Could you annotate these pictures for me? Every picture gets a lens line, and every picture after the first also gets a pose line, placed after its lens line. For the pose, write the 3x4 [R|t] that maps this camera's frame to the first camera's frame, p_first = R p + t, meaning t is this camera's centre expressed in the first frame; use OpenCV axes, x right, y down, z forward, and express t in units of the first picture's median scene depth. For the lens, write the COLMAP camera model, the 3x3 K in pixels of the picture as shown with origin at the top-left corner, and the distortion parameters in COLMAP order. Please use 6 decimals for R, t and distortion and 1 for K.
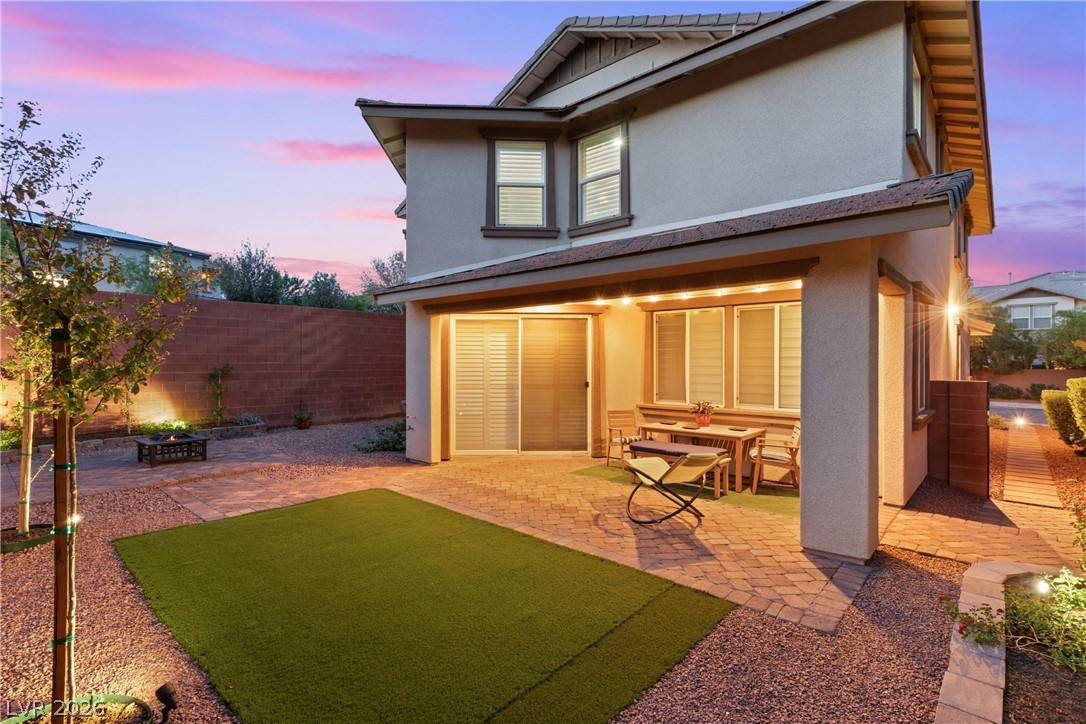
lens RADIAL K [[518.1, 0, 543.0], [0, 518.1, 362.0], [0, 0, 1]] dist [0.001189, -0.000120]
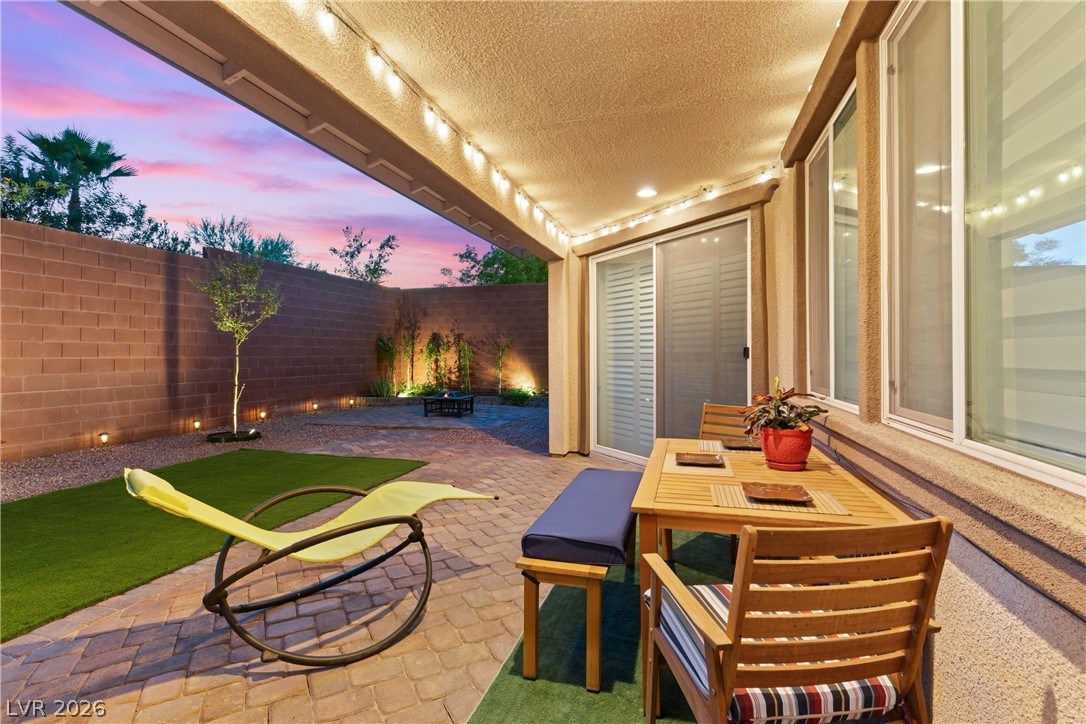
lens RADIAL K [[518.2, 0, 538.2], [0, 518.2, 355.6], [0, 0, 1]] dist [0.000670, -0.000713]
pose [[0.432947, 0.003038, -0.901414, 0.447809], [-0.000646, 0.999995, 0.003060, 0.045264], [0.901419, -0.000742, 0.432947, 0.618489]]
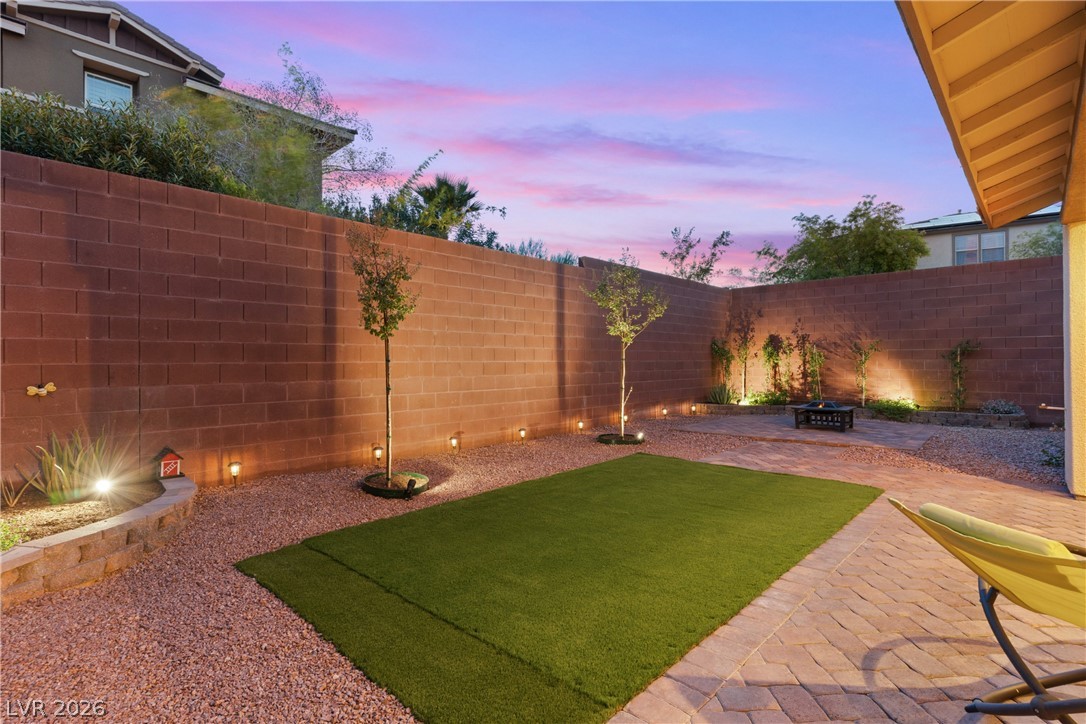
lens RADIAL K [[518.2, 0, 538.2], [0, 518.2, 355.6], [0, 0, 1]] dist [0.000670, -0.000713]
pose [[-0.029909, -0.010102, -0.999502, 0.335750], [0.002318, 0.999946, -0.010175, 0.050553], [0.999550, -0.002621, -0.029884, 0.433653]]
